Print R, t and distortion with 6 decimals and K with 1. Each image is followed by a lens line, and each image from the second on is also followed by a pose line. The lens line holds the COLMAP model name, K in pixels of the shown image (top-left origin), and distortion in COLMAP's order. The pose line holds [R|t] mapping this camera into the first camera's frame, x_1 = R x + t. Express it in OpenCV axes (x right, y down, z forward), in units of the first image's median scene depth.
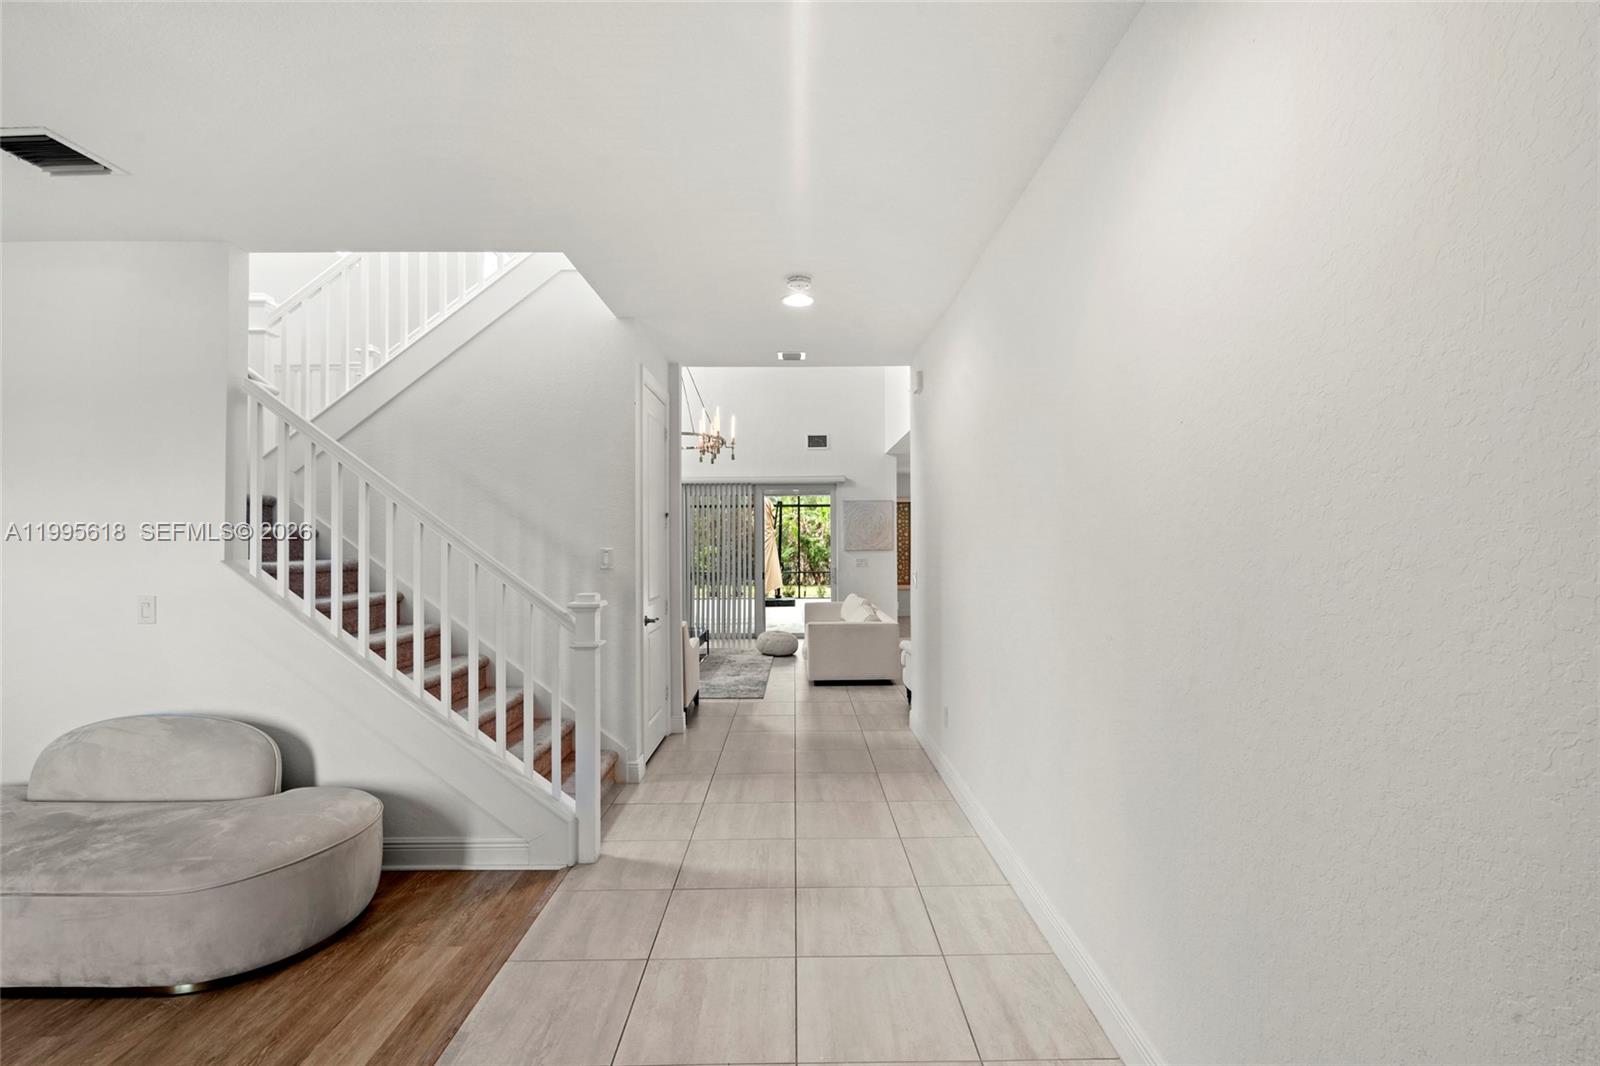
lens RADIAL K [[733.1, 0, 809.3], [0, 733.1, 541.9], [0, 0, 1]] dist [-0.001699, -0.000584]
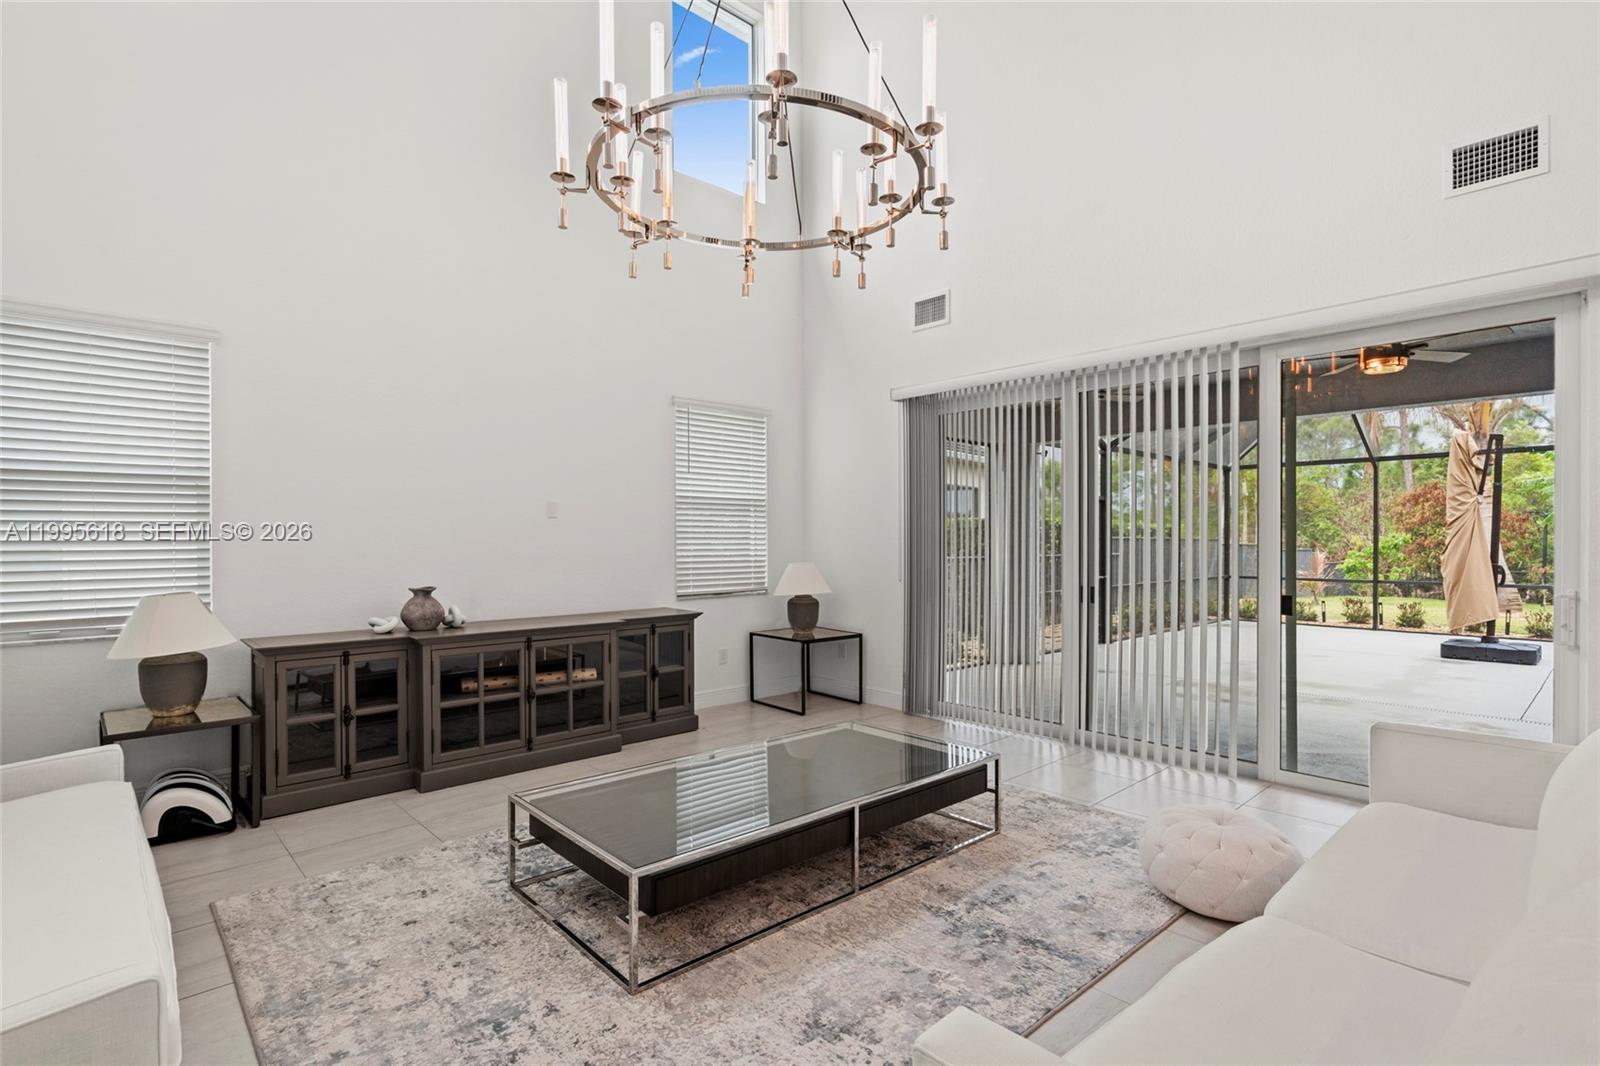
lens RADIAL K [[764.7, 0, 800.0], [0, 764.7, 533.0], [0, 0, 1]] dist [-0.000964, -0.000184]
pose [[0.666877, -0.015458, -0.745007, 0.049156], [0.017984, 0.999827, -0.004647, 0.002268], [0.744950, -0.010299, 0.667040, 0.606140]]
